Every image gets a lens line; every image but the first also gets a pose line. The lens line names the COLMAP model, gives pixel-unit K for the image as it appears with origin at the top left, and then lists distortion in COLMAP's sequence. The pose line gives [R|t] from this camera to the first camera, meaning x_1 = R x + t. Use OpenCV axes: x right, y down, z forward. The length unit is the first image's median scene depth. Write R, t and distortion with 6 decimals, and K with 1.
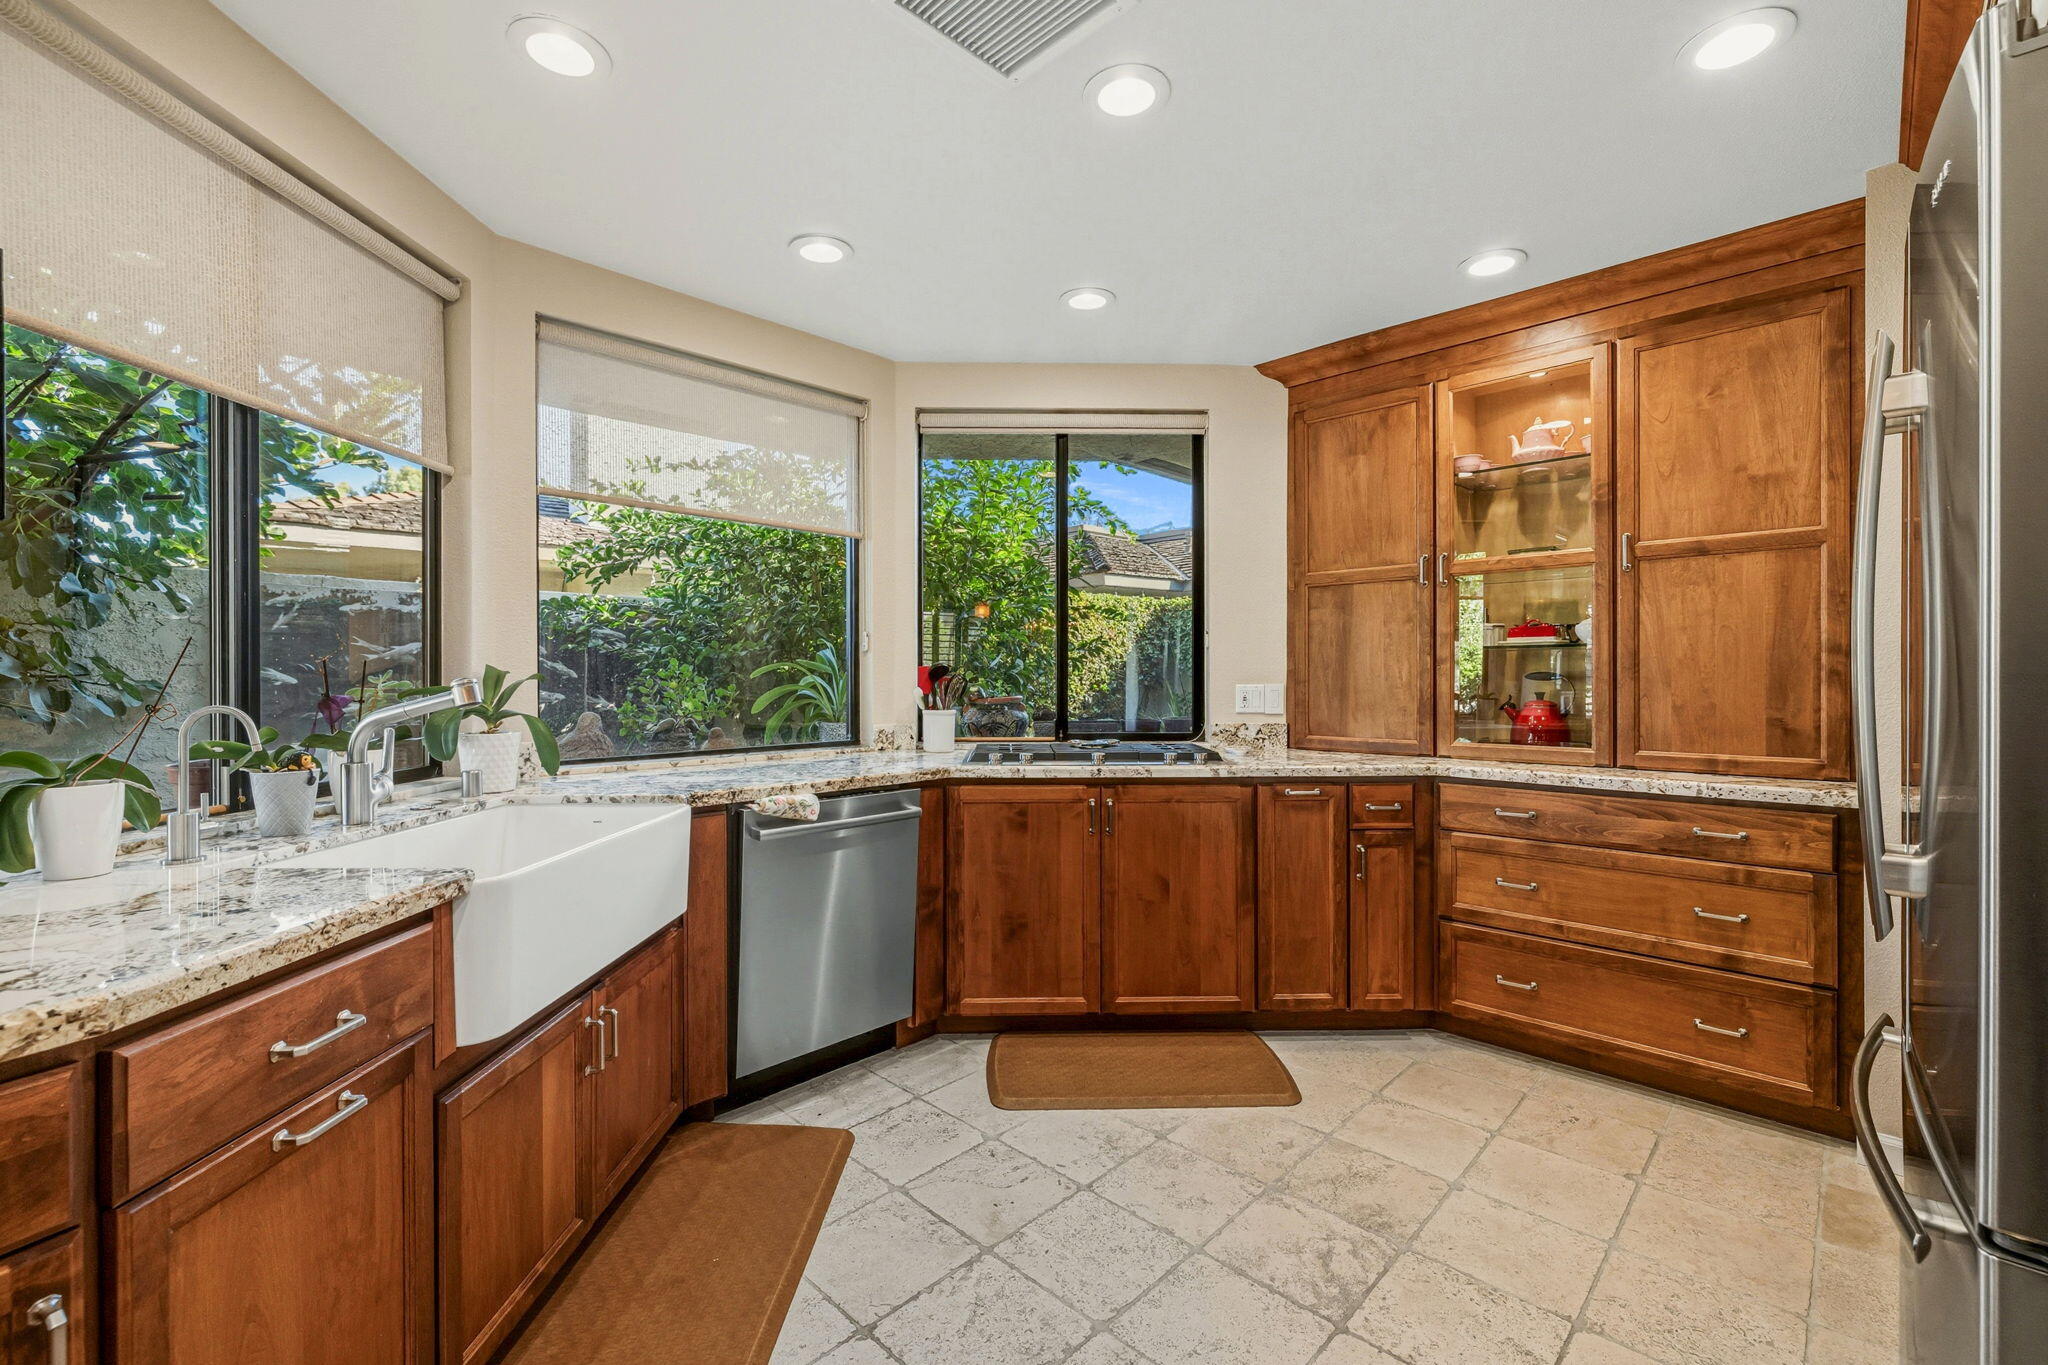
lens RADIAL K [[866.2, 0, 1032.4], [0, 866.2, 678.7], [0, 0, 1]] dist [0.002773, 0.000155]
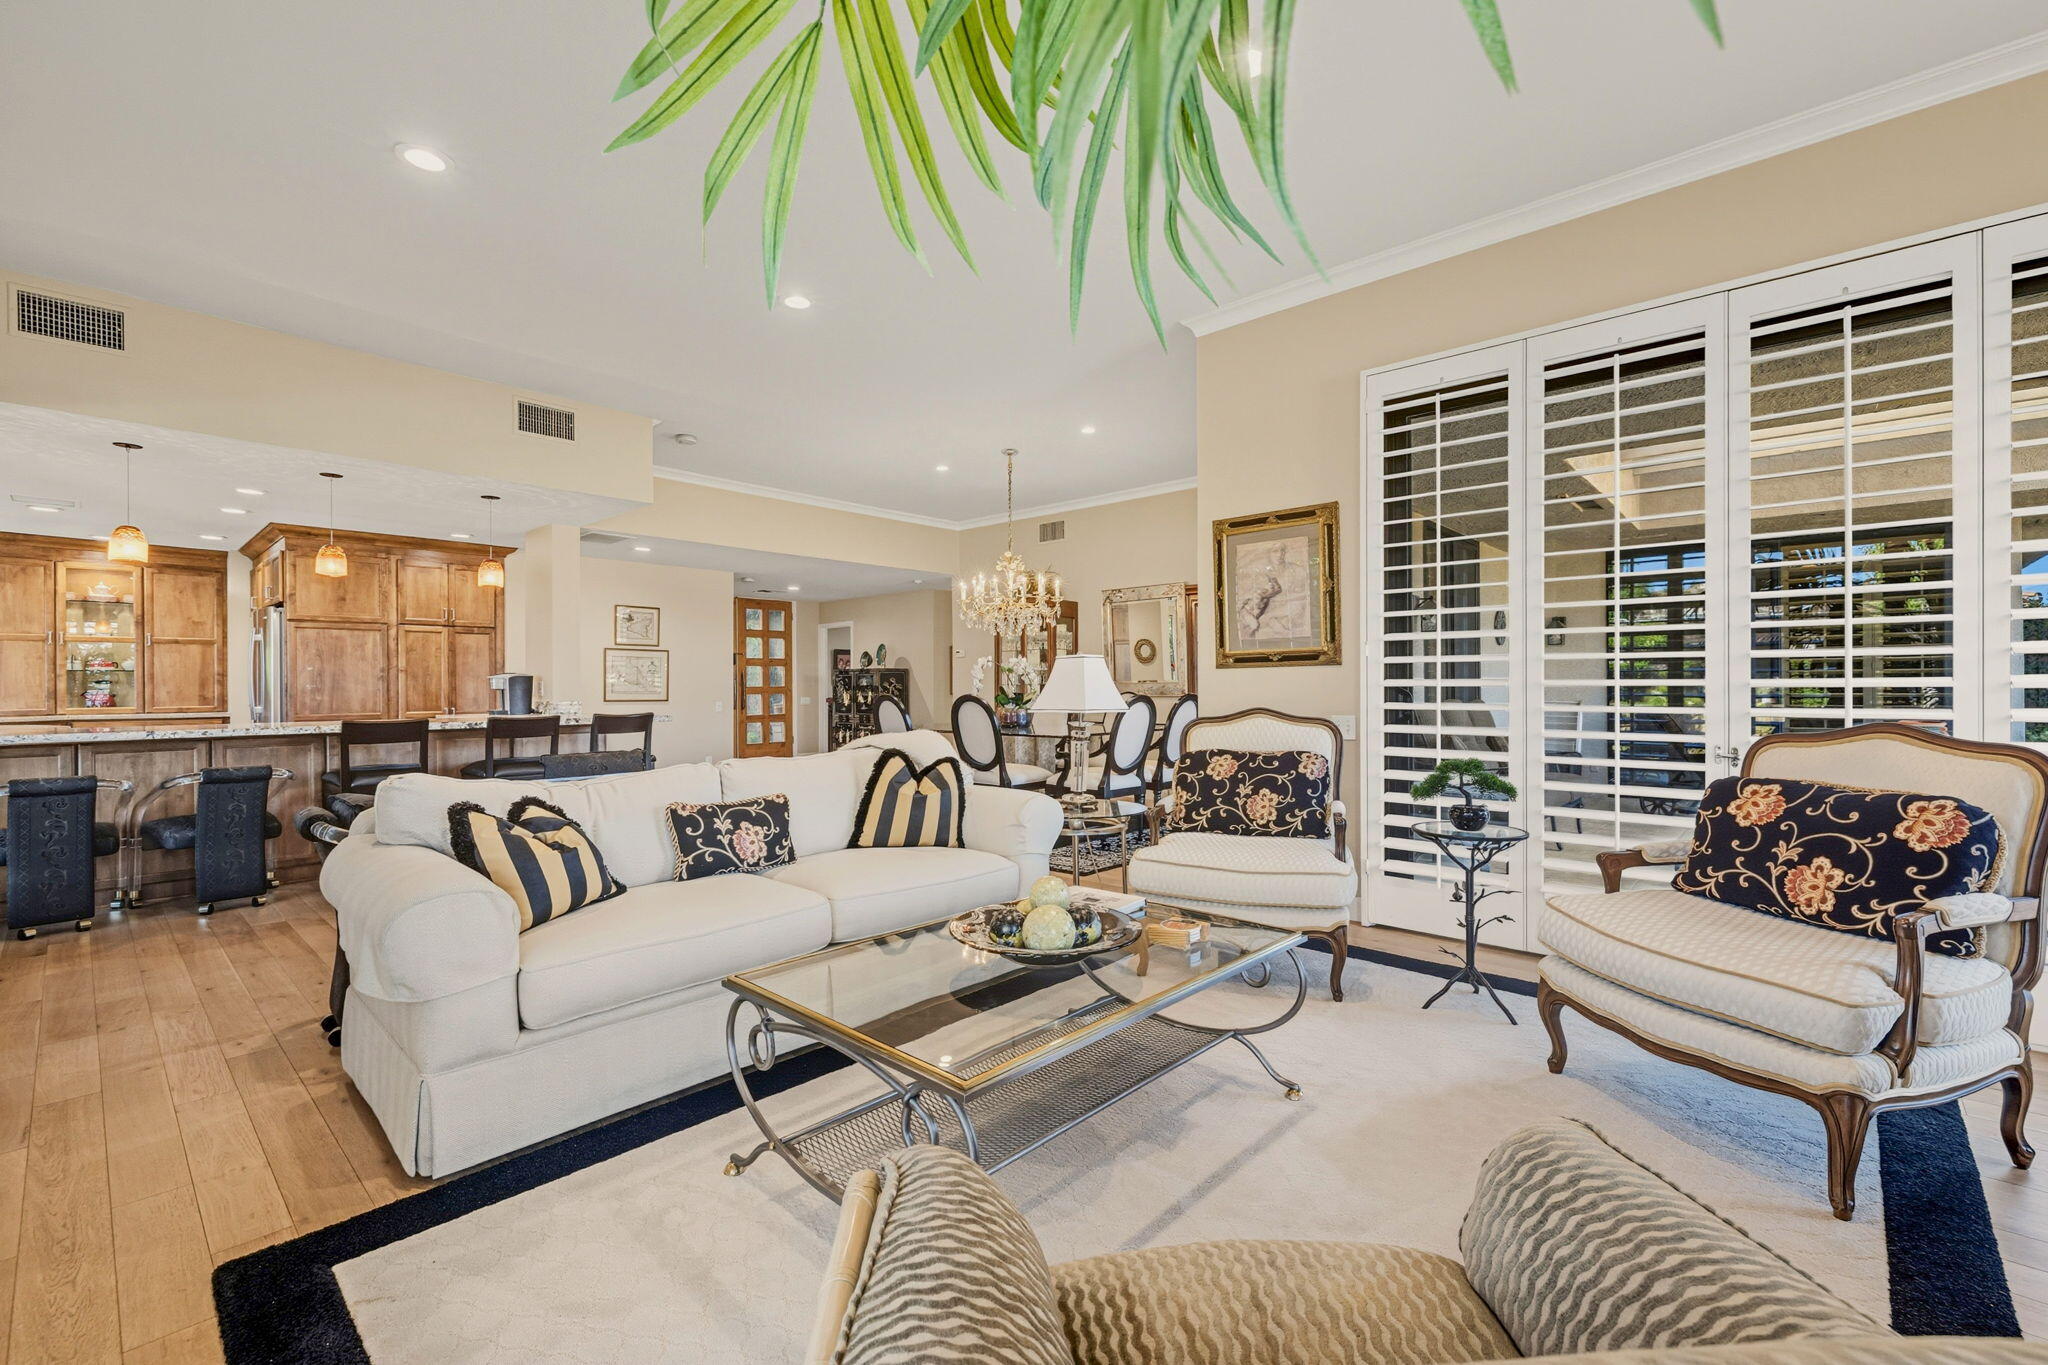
lens RADIAL K [[866.2, 0, 1012.8], [0, 866.2, 687.9], [0, 0, 1]] dist [0.002773, 0.000155]
pose [[-0.019970, -0.001194, 0.999800, -2.291566], [0.007516, 0.999971, 0.001344, 0.035527], [-0.999772, 0.007541, -0.019960, -1.849521]]
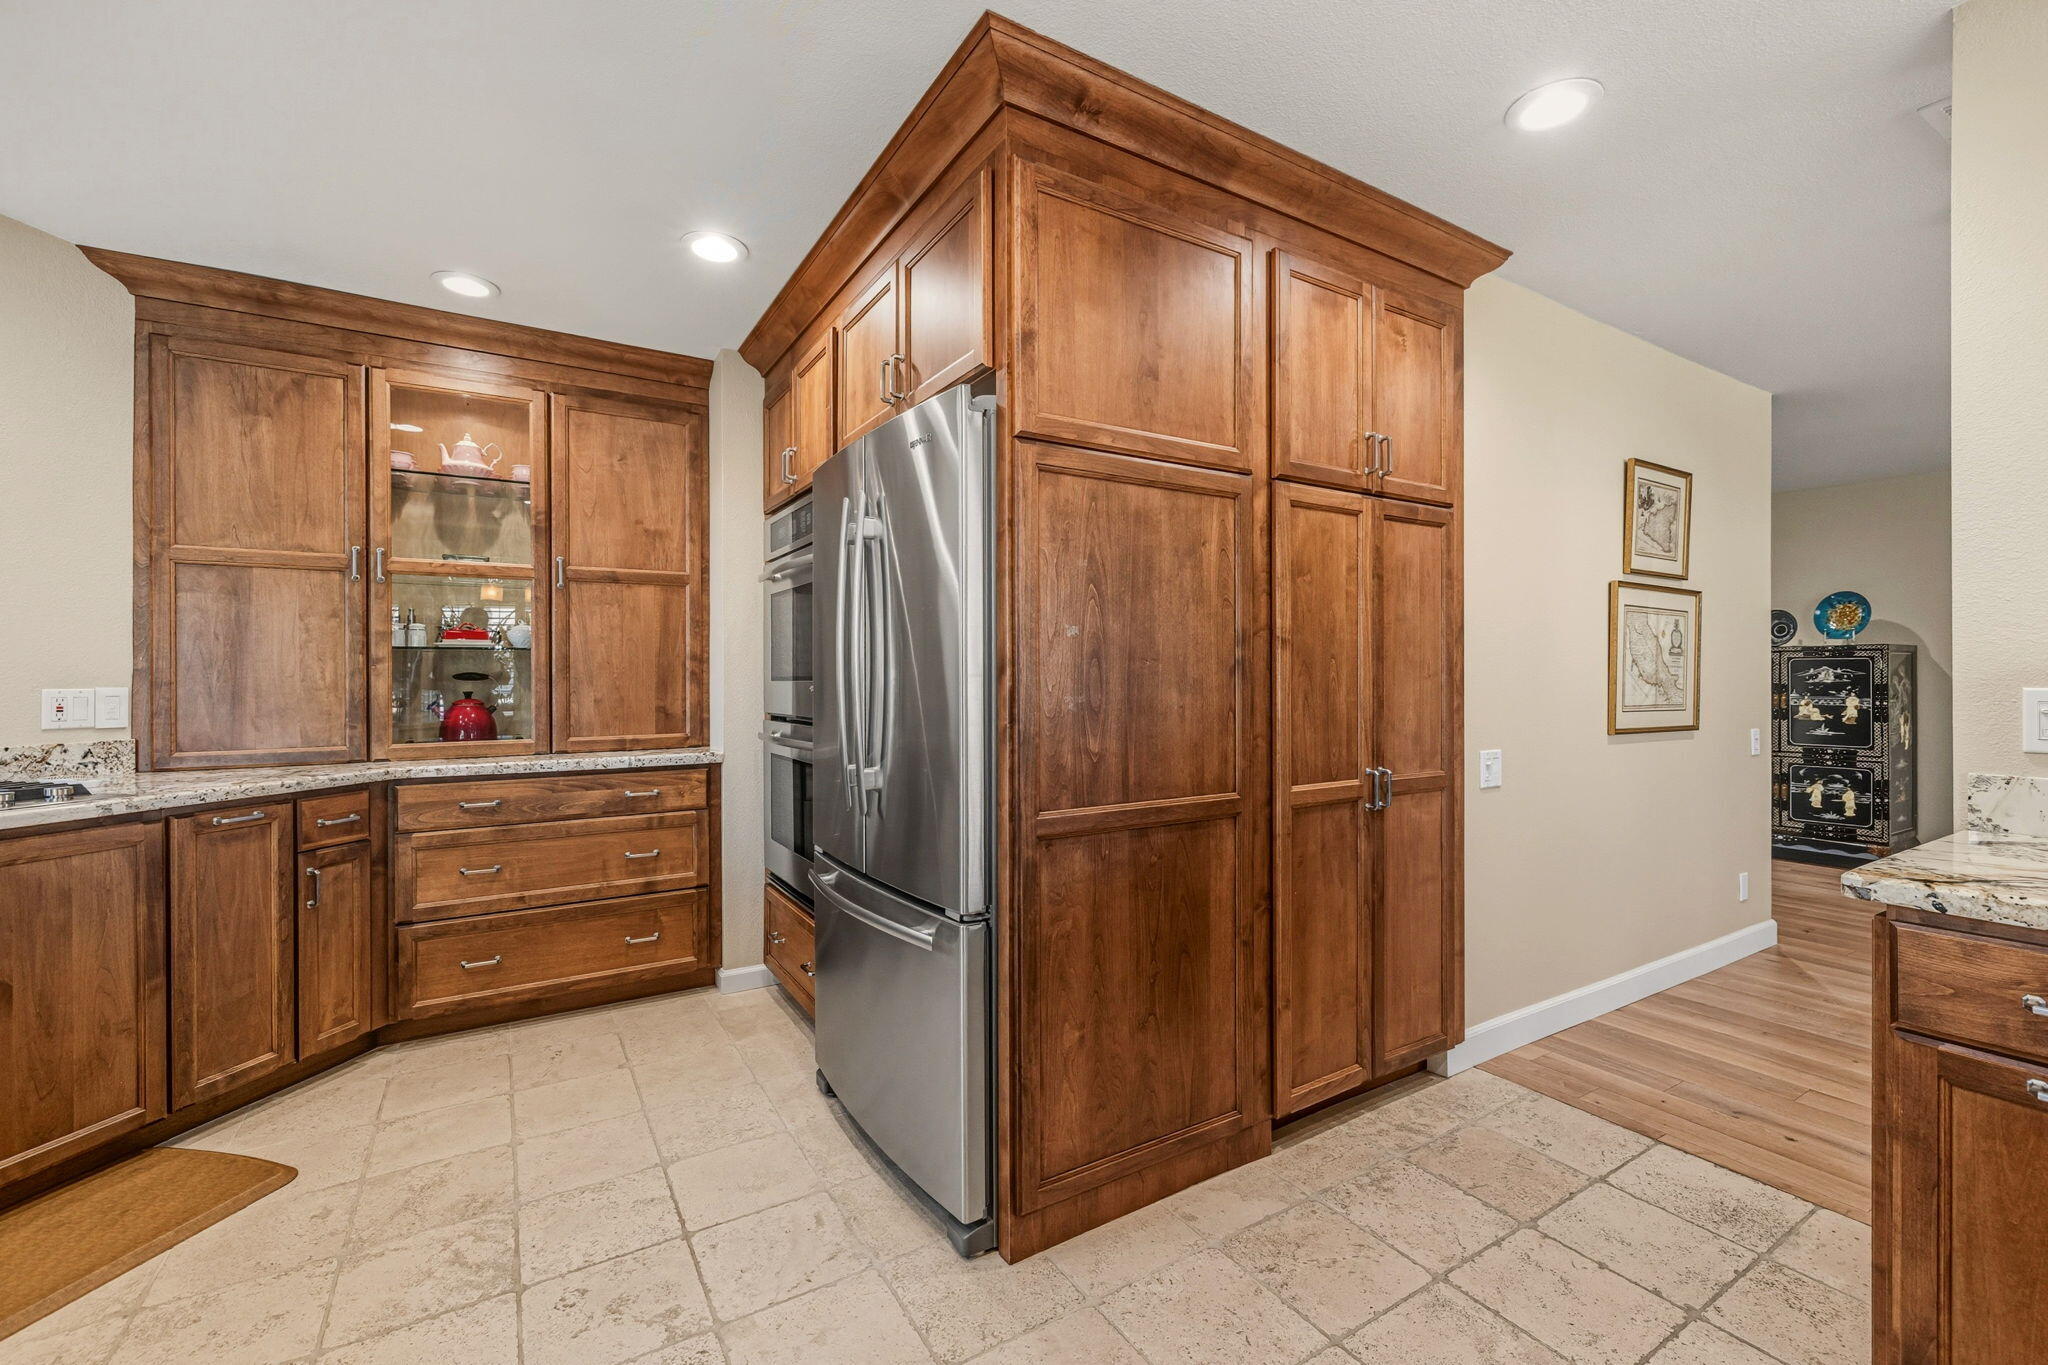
lens RADIAL K [[866.2, 0, 1023.1], [0, 866.2, 674.3], [0, 0, 1]] dist [0.002773, 0.000155]
pose [[0.252169, 0.001439, 0.967682, -0.306618], [0.005267, 0.999982, -0.002860, 0.001296], [-0.967669, 0.005818, 0.252157, 0.078176]]
